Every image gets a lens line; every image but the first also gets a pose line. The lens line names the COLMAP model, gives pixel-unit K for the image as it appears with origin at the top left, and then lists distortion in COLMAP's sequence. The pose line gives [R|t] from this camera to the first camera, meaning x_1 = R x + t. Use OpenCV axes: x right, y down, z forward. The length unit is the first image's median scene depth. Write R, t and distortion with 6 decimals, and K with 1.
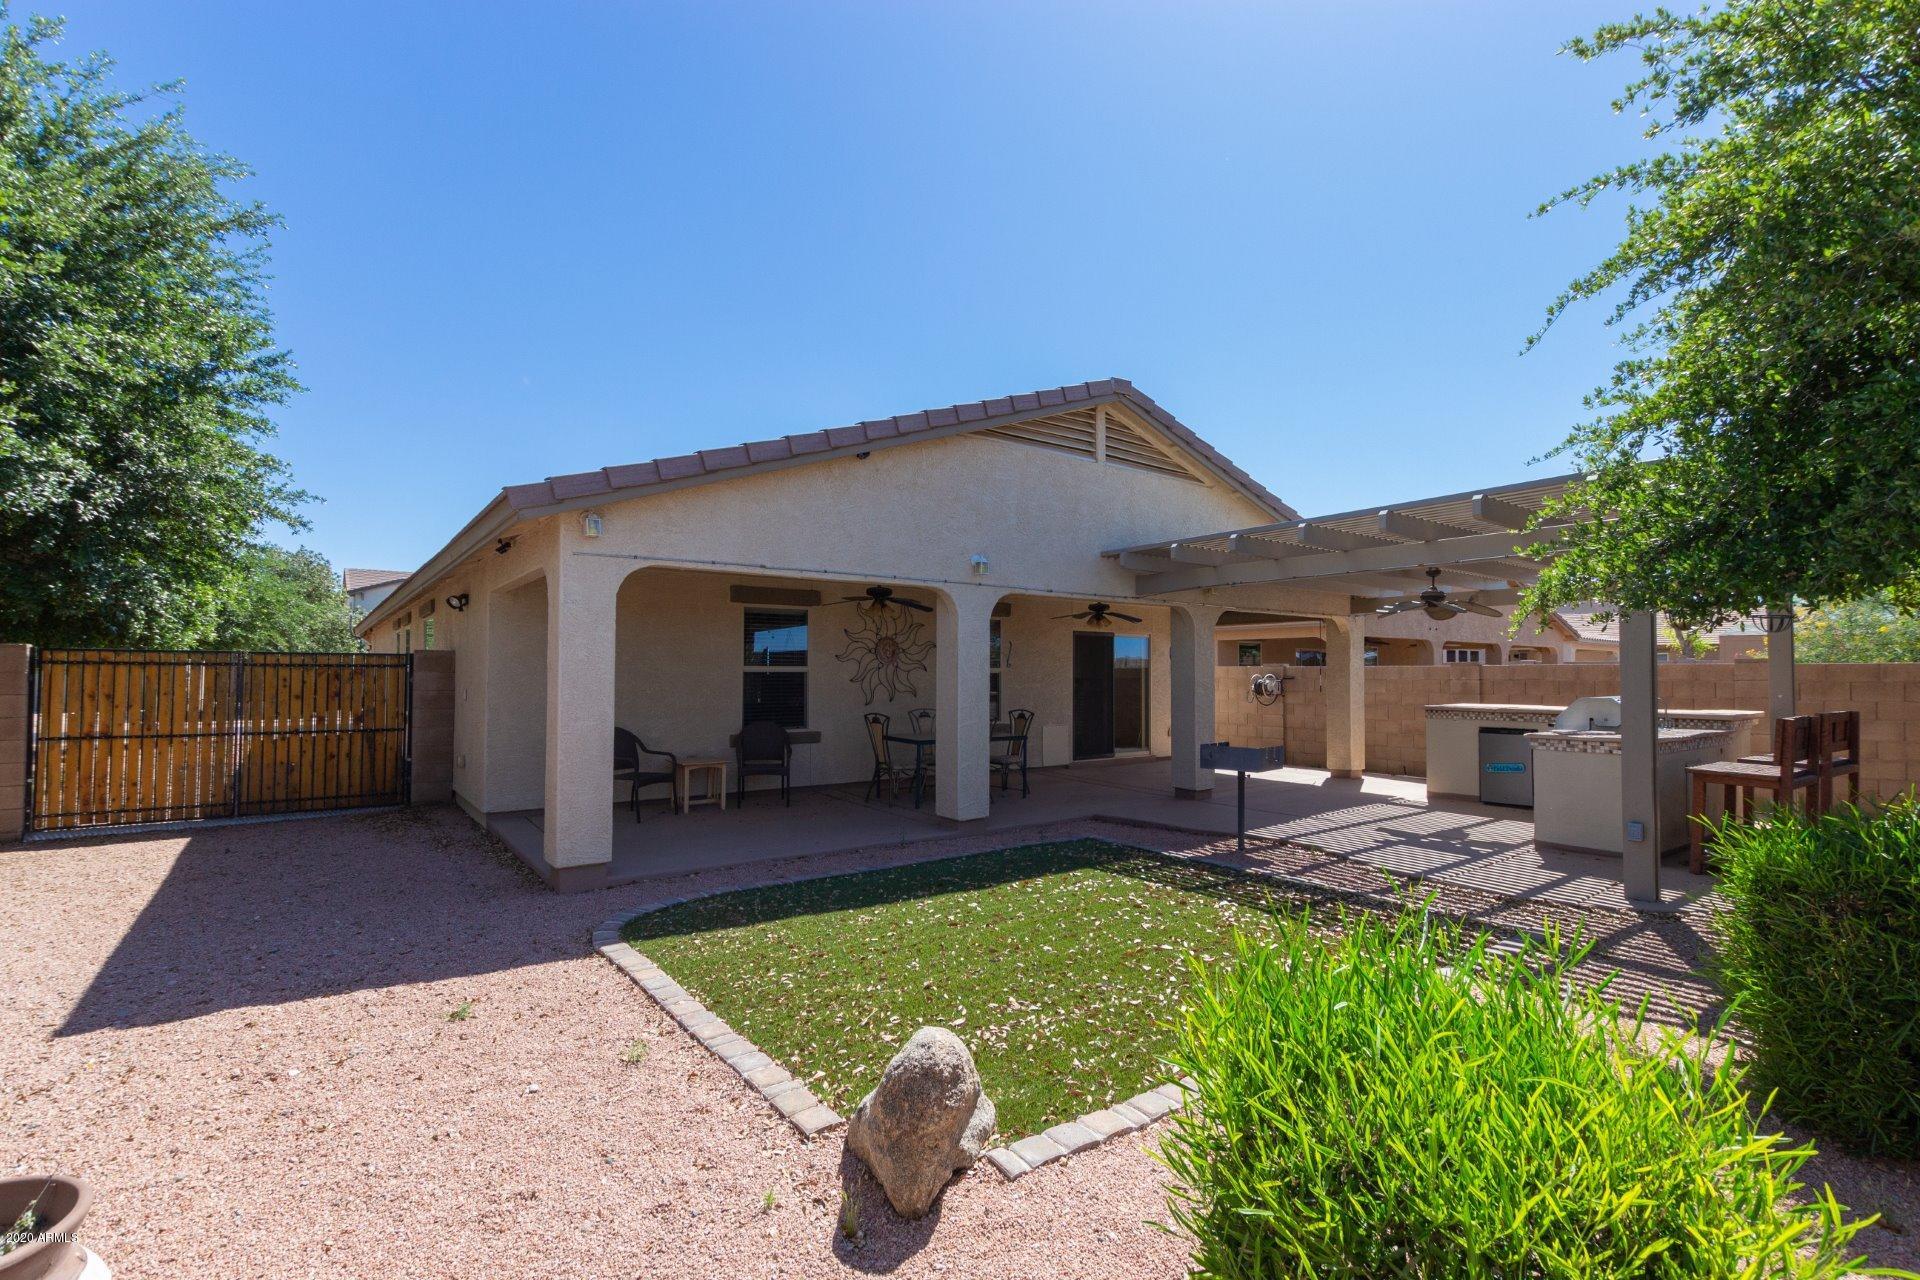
lens RADIAL K [[877.2, 0, 951.8], [0, 877.2, 647.2], [0, 0, 1]] dist [0.002568, 0.000081]
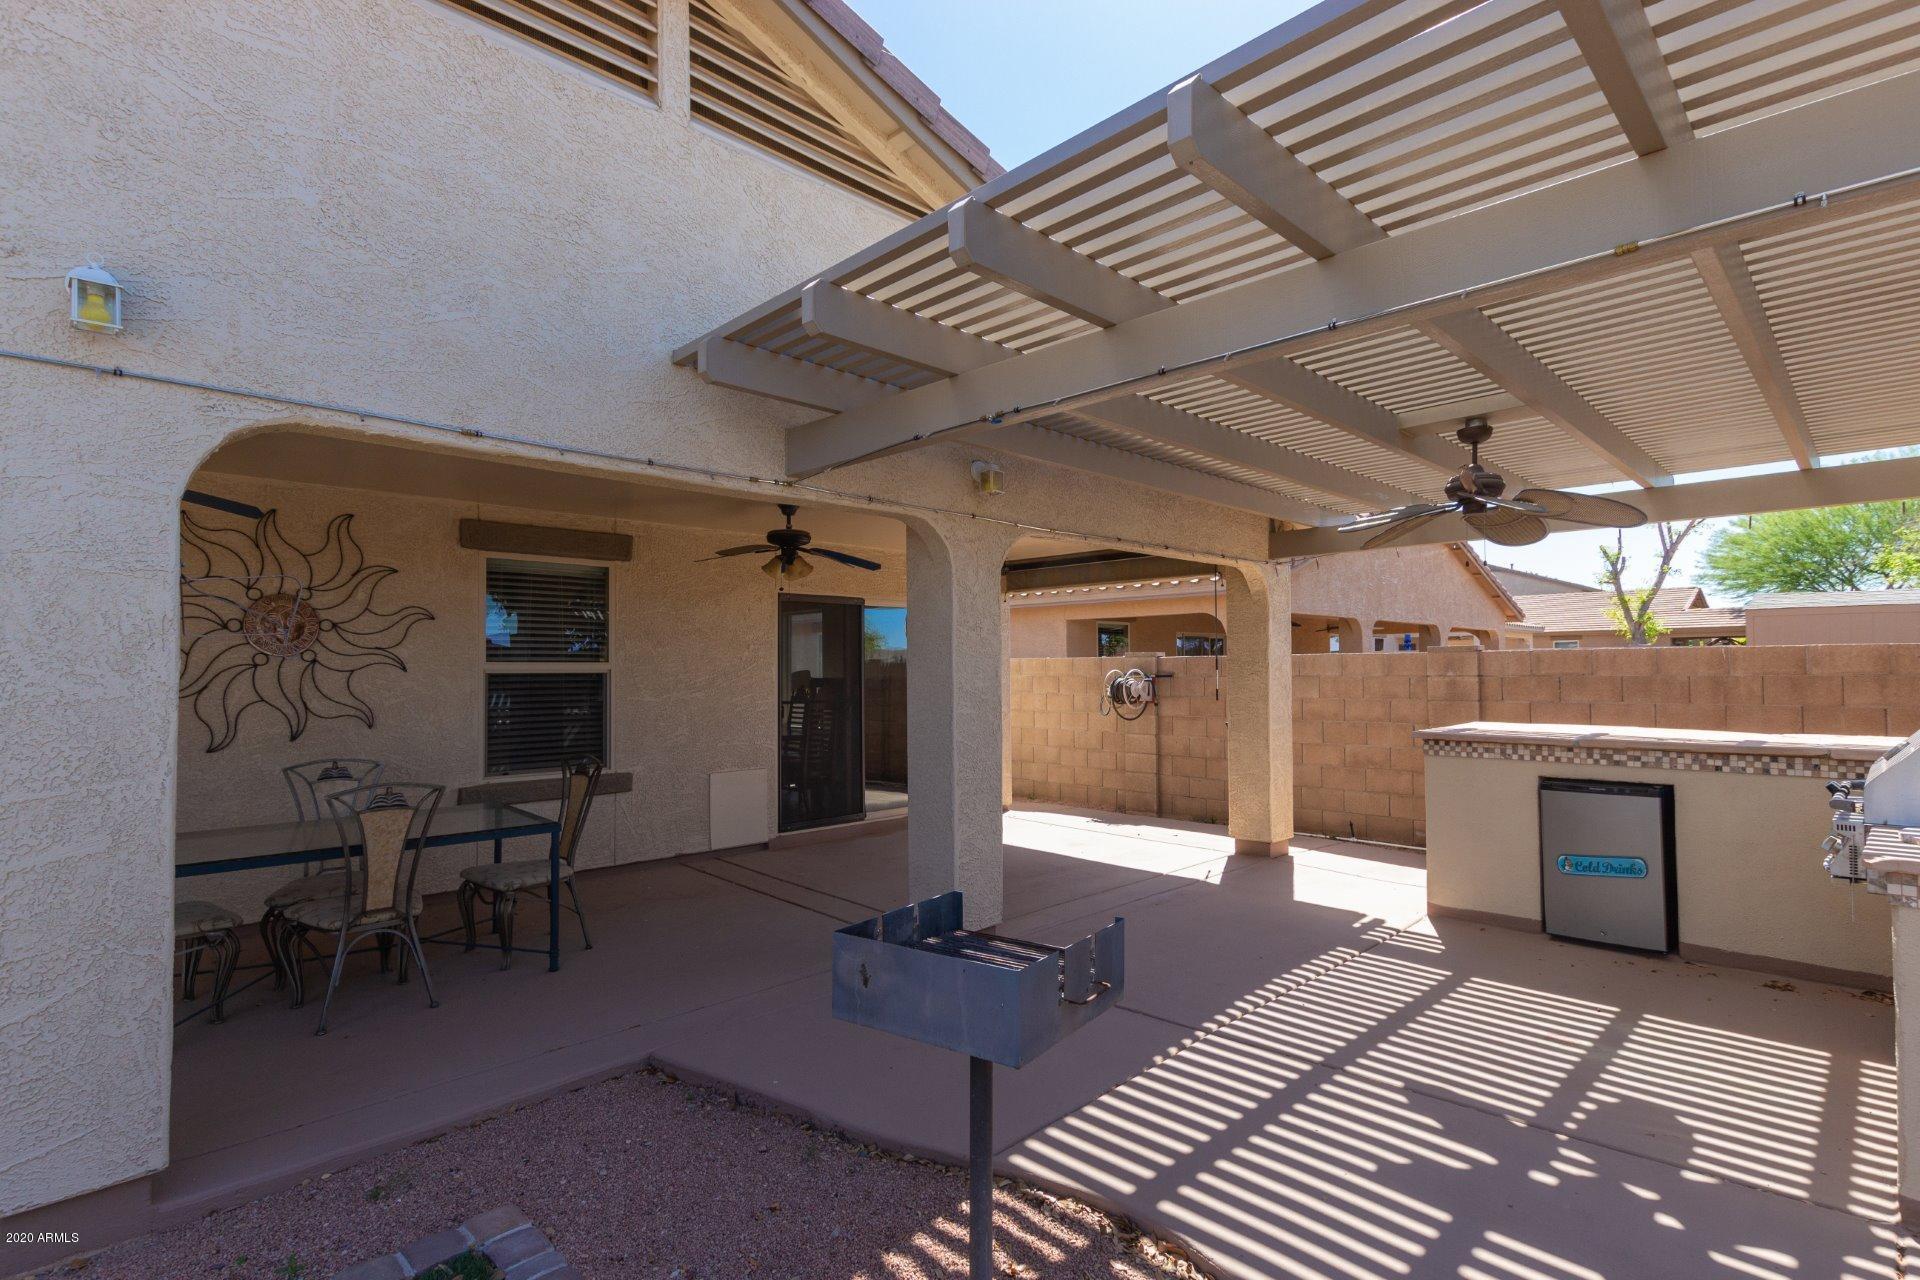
lens RADIAL K [[877.2, 0, 951.8], [0, 877.2, 647.2], [0, 0, 1]] dist [0.002568, 0.000081]
pose [[0.992687, -0.006278, 0.120553, 0.187025], [0.005676, 0.999970, 0.005338, 0.013045], [-0.120583, -0.004615, 0.992693, 0.470700]]
